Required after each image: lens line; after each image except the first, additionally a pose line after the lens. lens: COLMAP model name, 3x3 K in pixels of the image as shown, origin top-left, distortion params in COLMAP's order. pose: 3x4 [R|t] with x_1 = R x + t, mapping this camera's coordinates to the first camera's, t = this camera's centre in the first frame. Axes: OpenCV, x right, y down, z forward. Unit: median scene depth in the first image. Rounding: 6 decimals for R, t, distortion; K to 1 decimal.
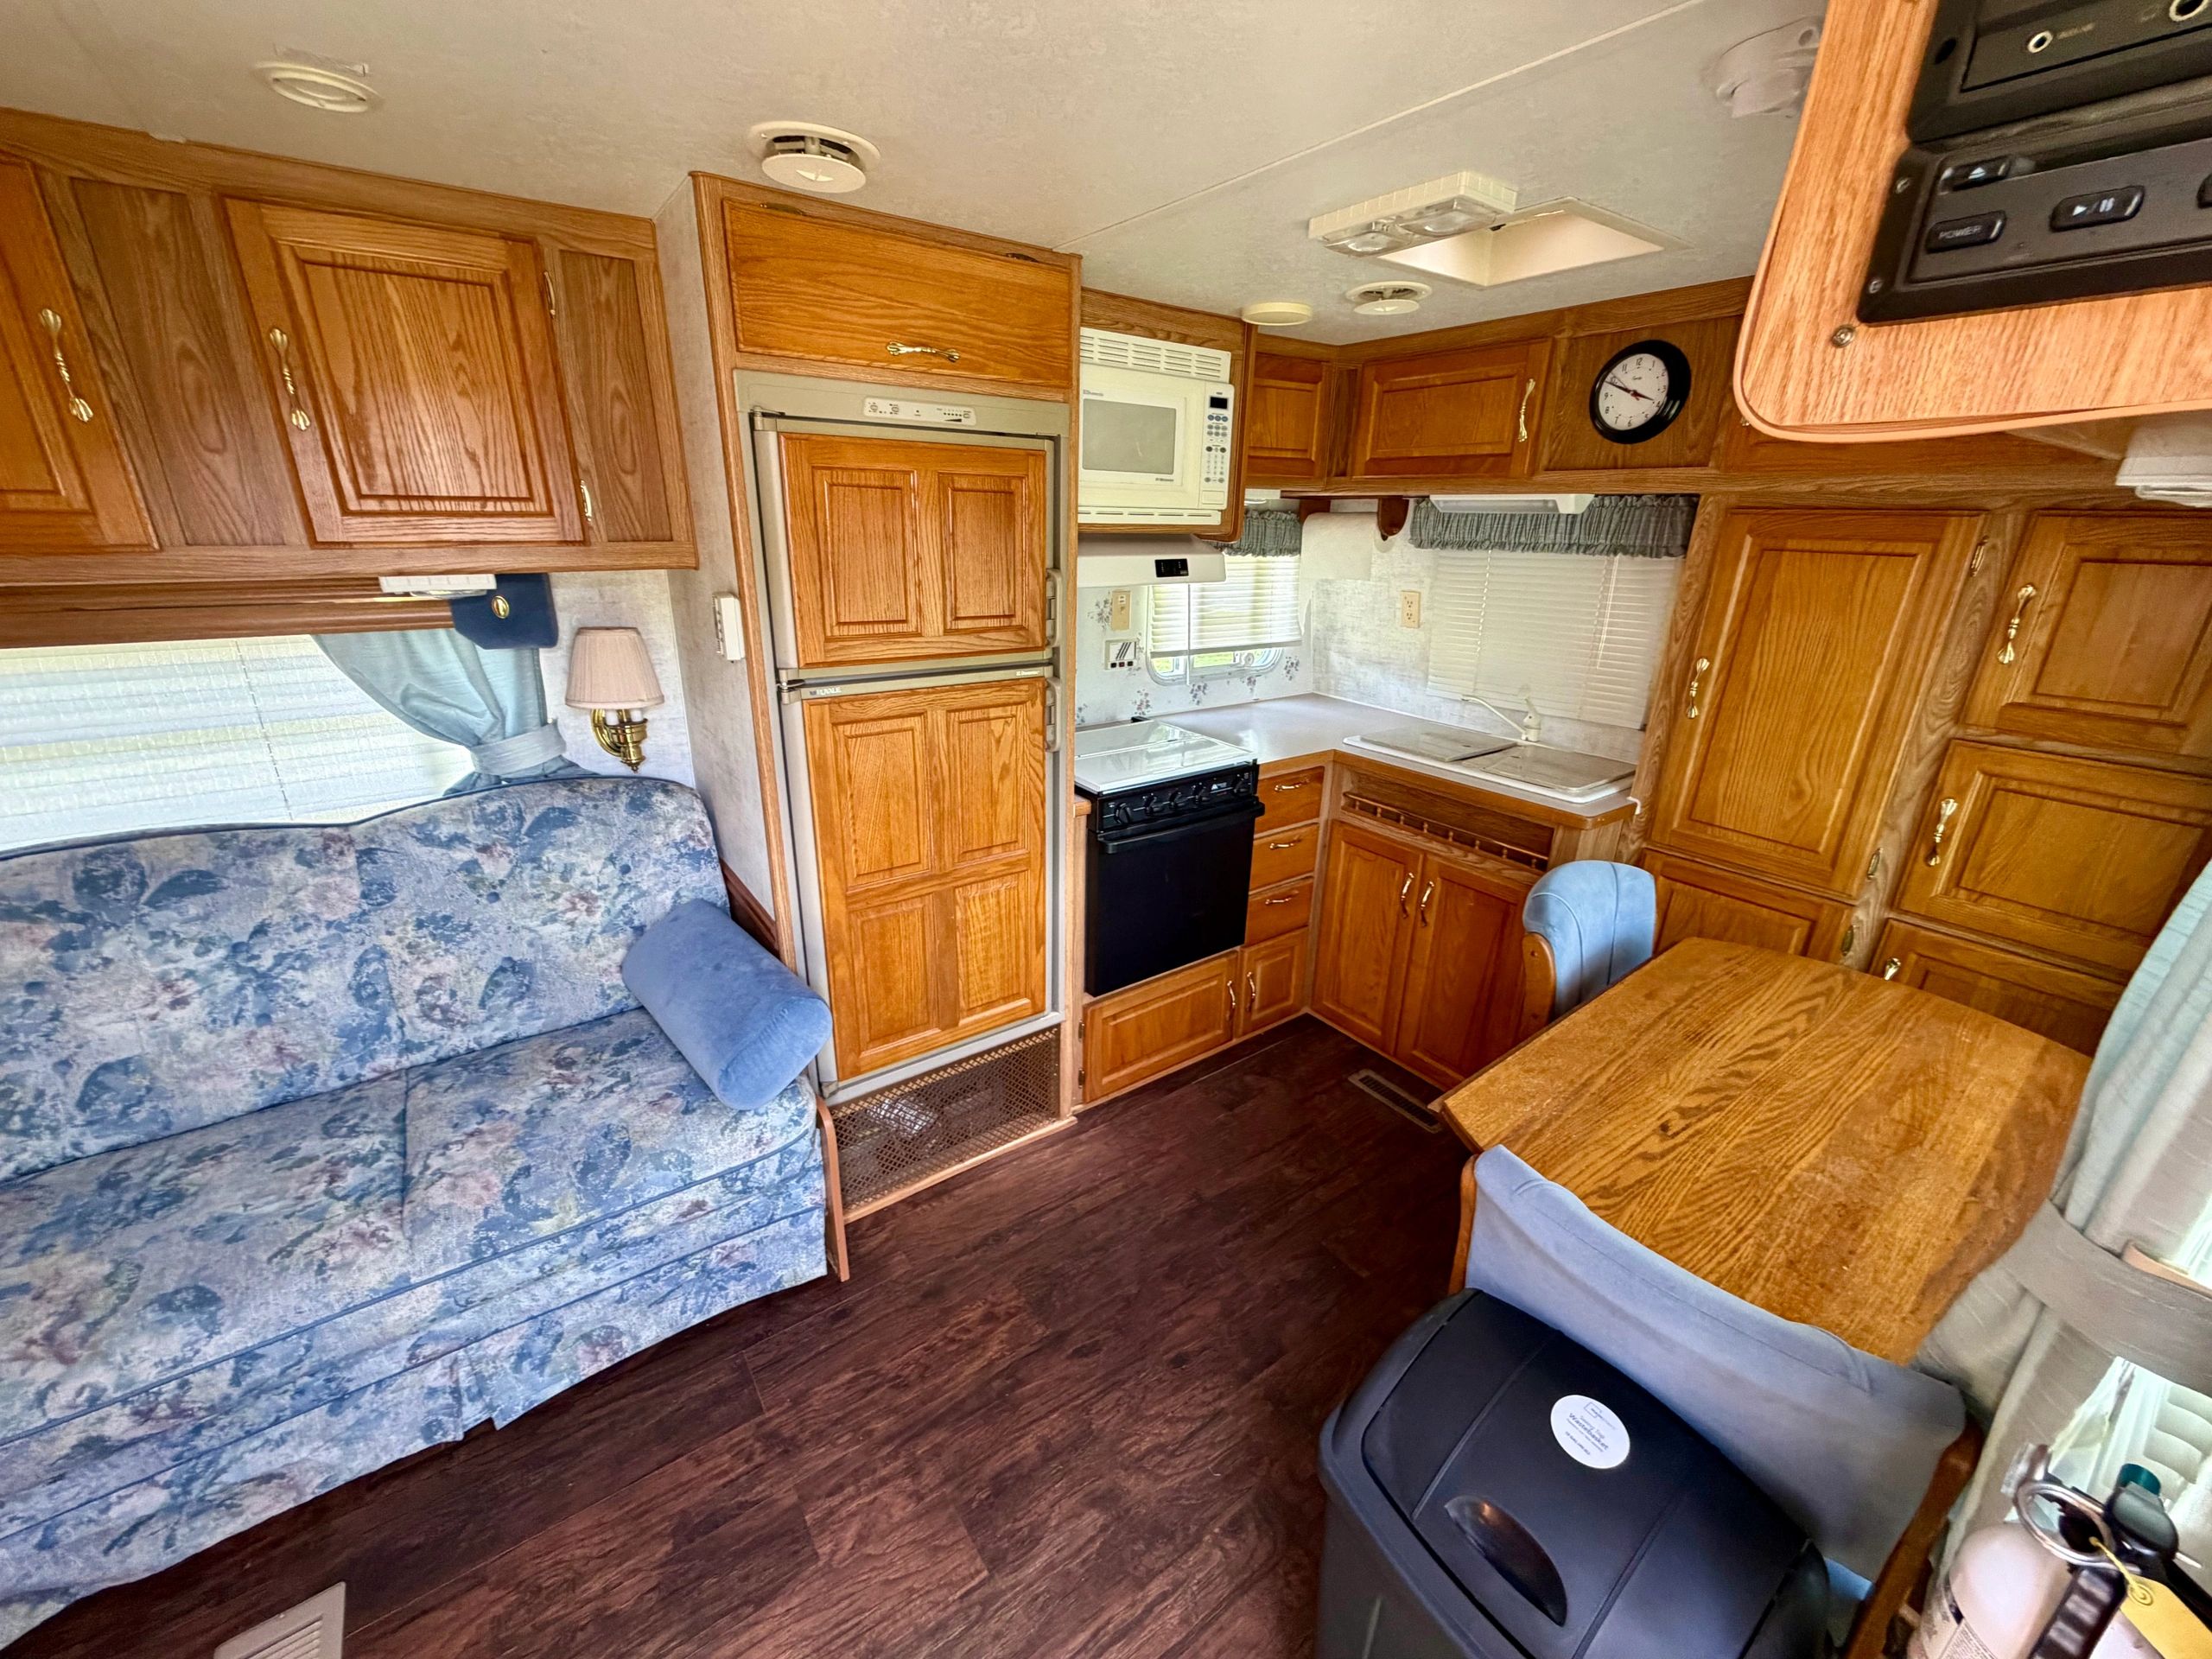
lens RADIAL K [[877.5, 0, 1102.5], [0, 877.5, 828.5], [0, 0, 1]] dist [0.001425, -0.000481]
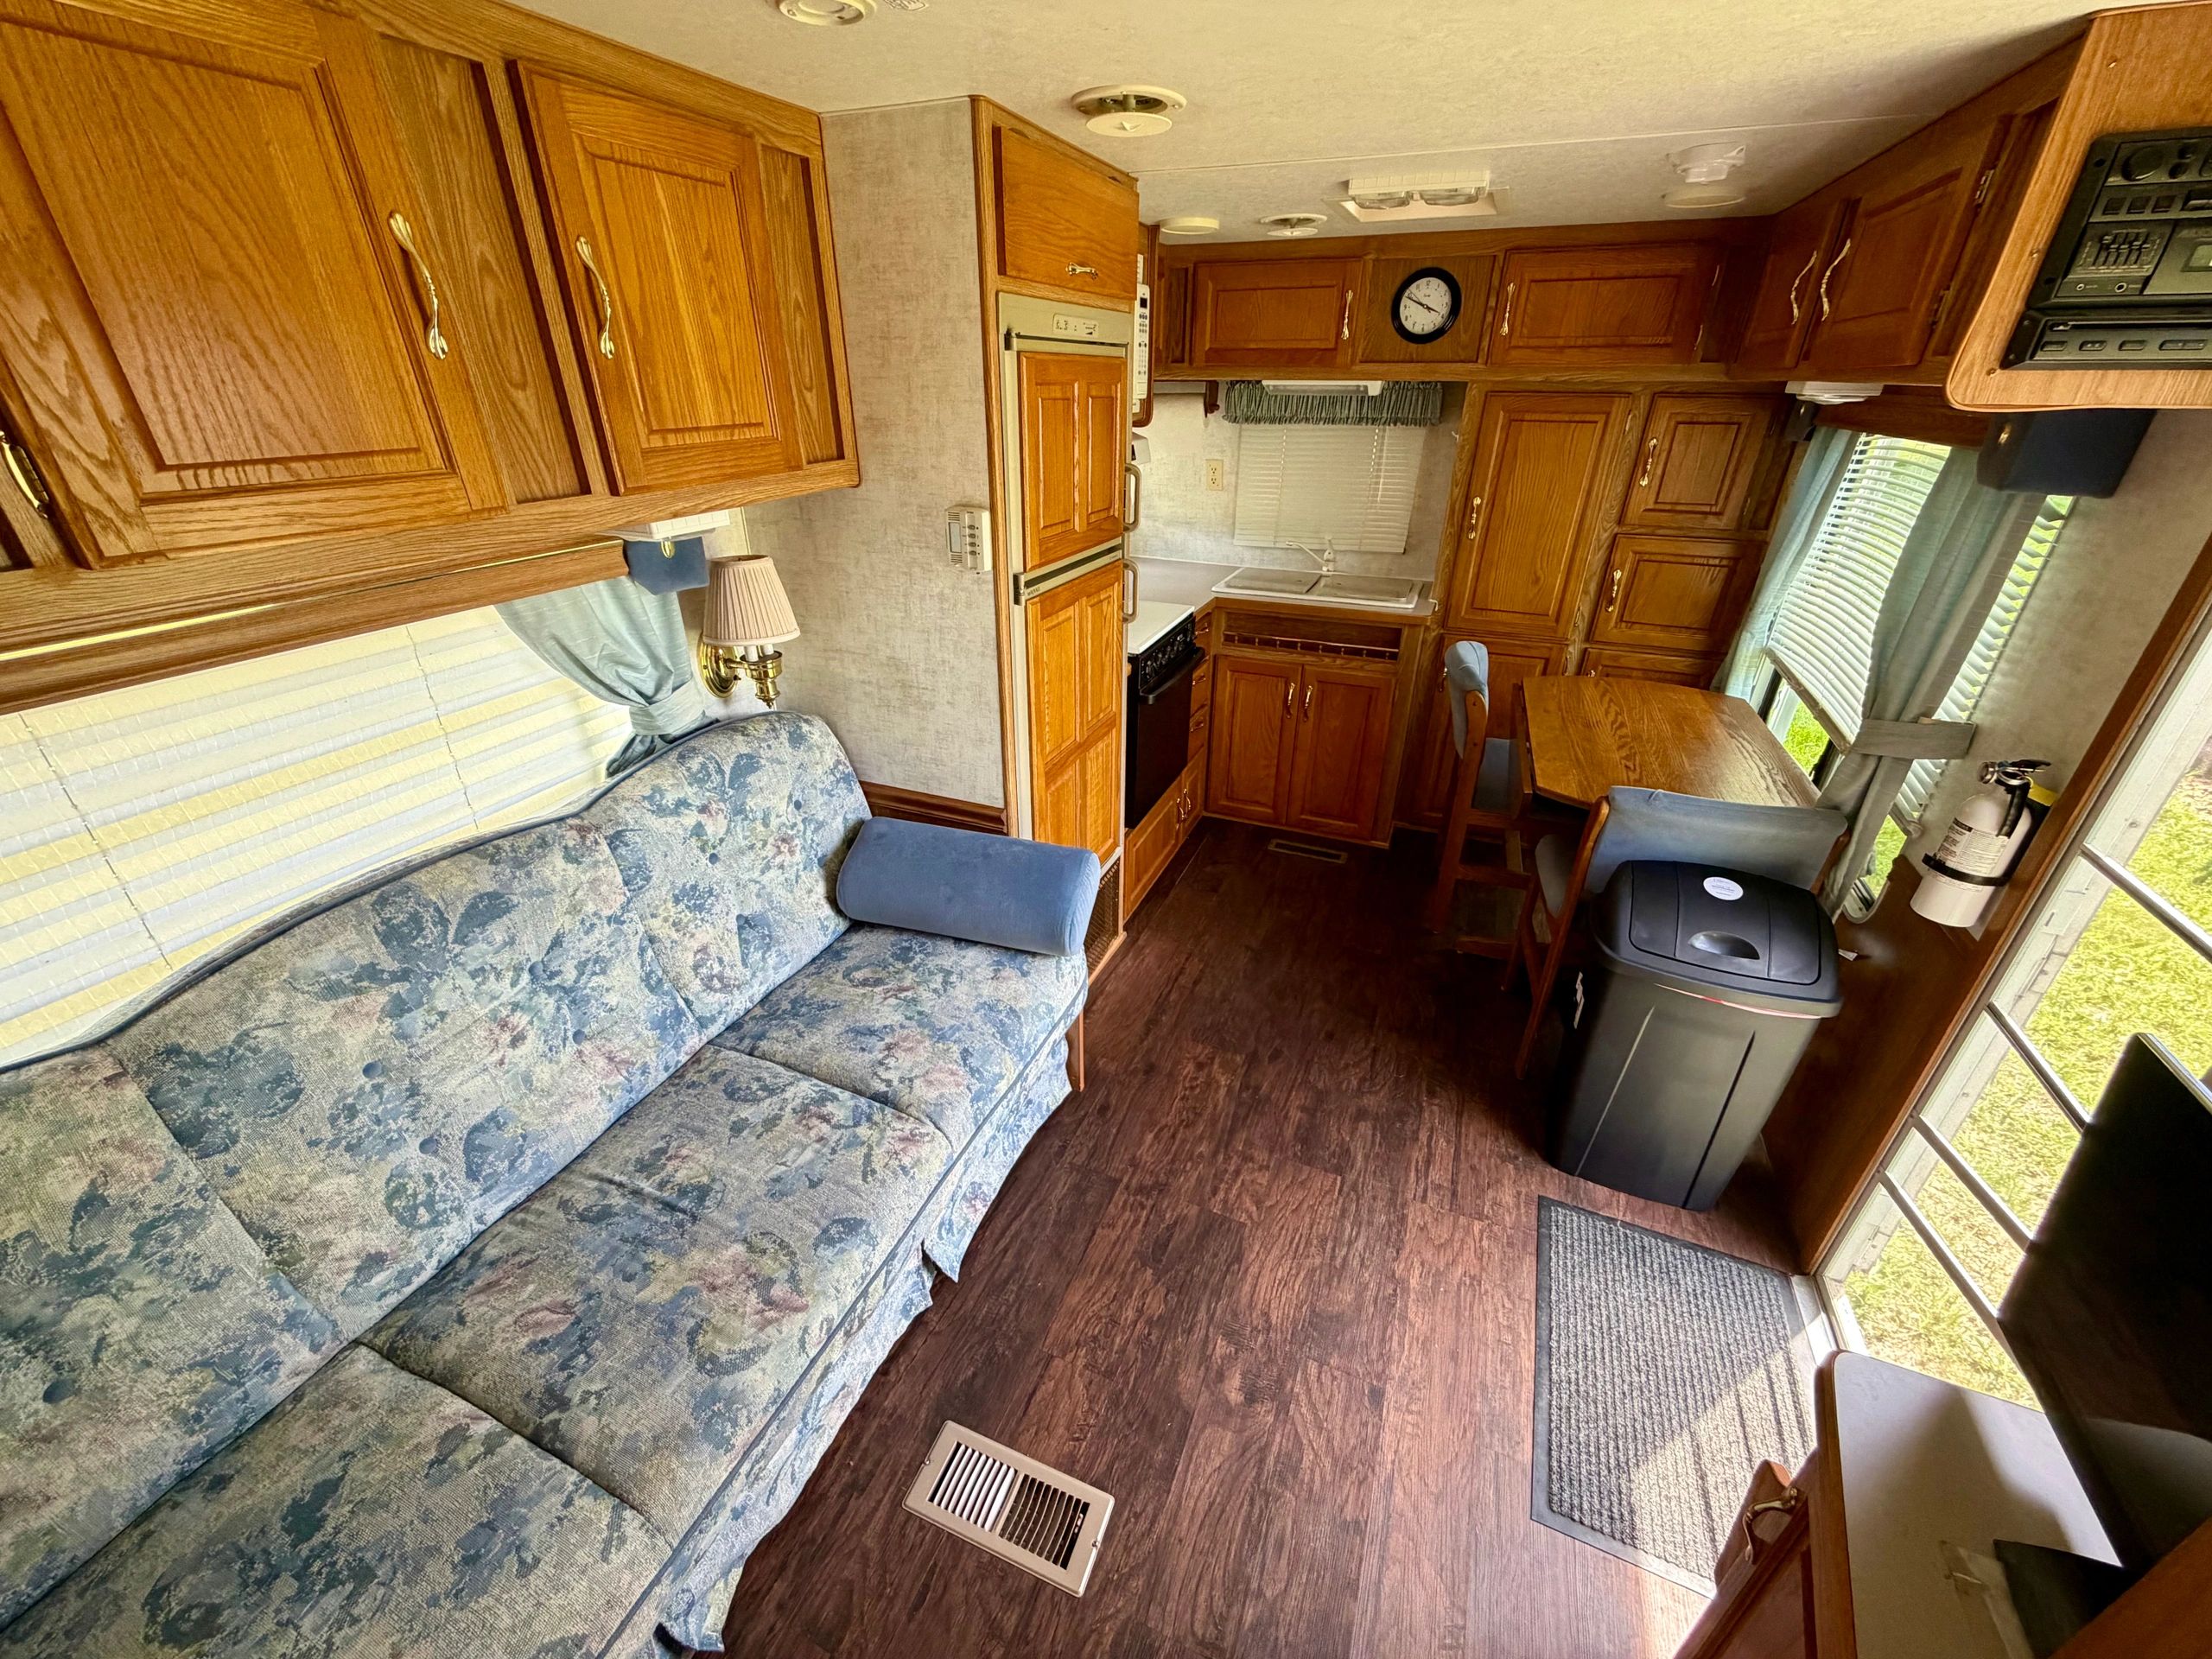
lens RADIAL K [[877.5, 0, 1099.4], [0, 877.5, 828.0], [0, 0, 1]] dist [0.001425, -0.000481]
pose [[0.852616, -0.253457, 0.456952, -0.759217], [0.187752, 0.964683, 0.184757, -0.050879], [-0.487642, -0.071733, 0.870092, -0.033817]]
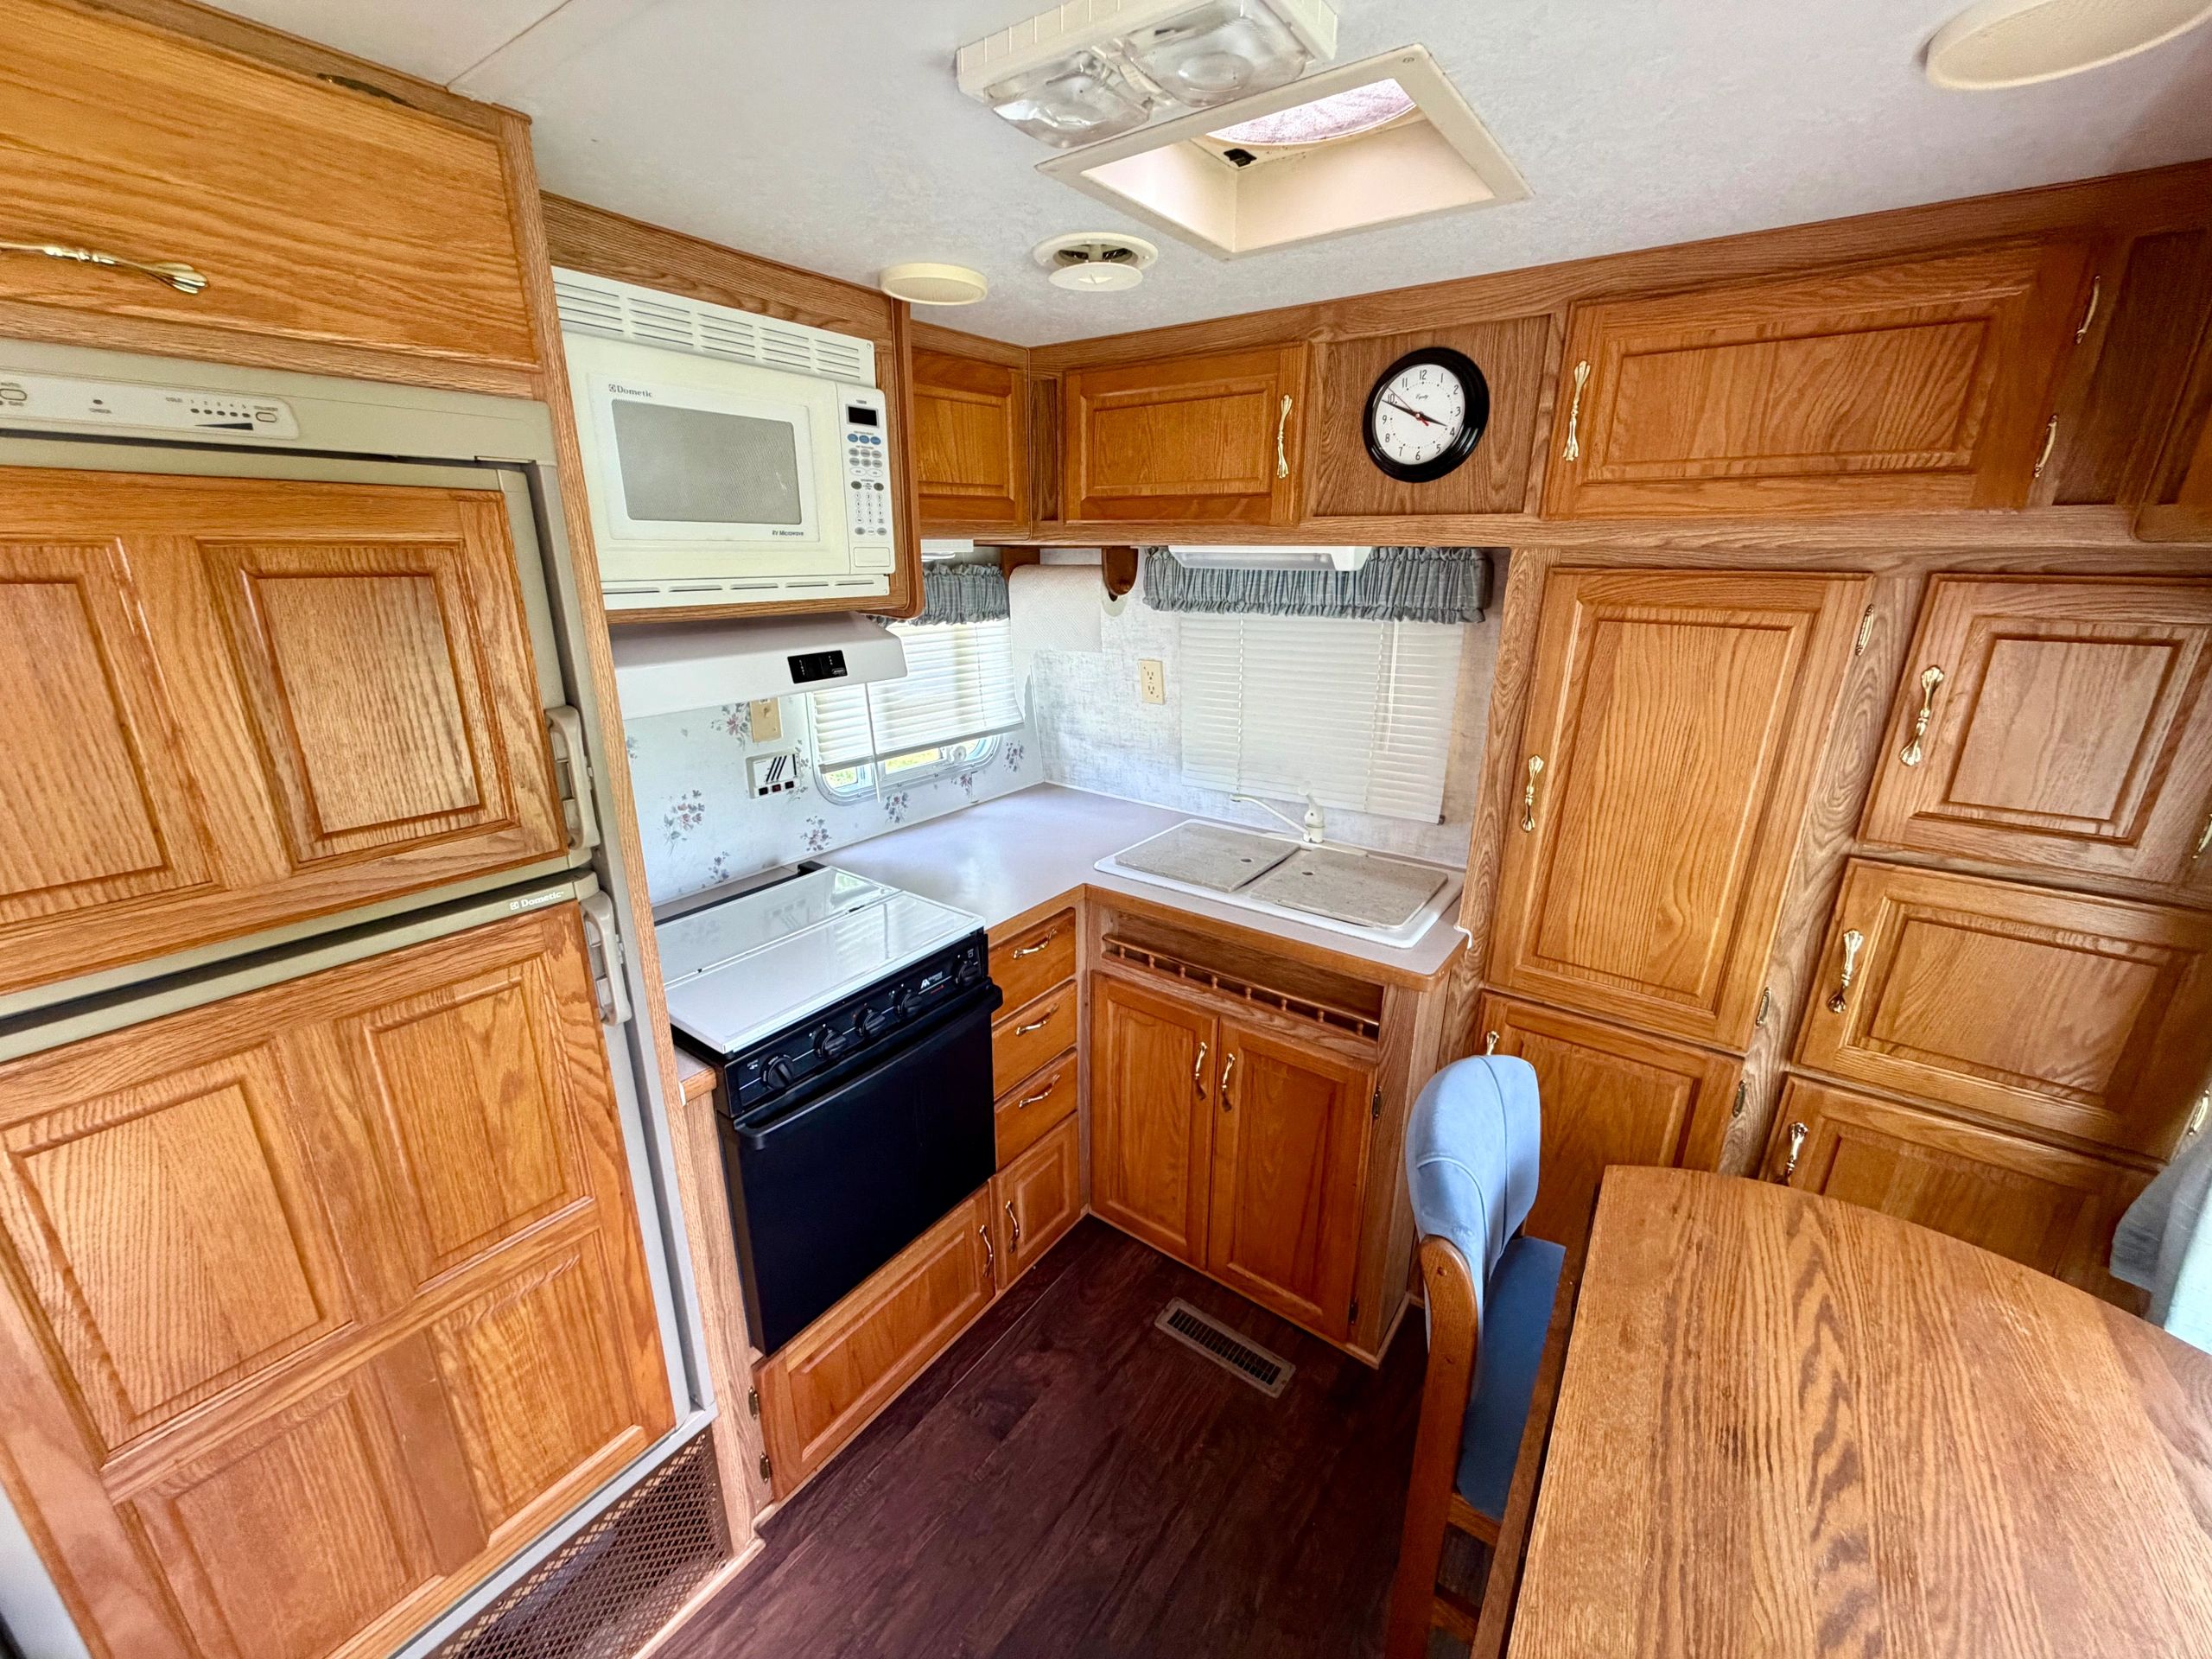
lens RADIAL K [[877.5, 0, 1100.5], [0, 877.5, 828.1], [0, 0, 1]] dist [0.001425, -0.000481]
pose [[0.951005, -0.108128, 0.289653, 0.095274], [0.116140, 0.993177, -0.010563, -0.183224], [-0.286534, 0.043686, 0.957074, 0.405496]]
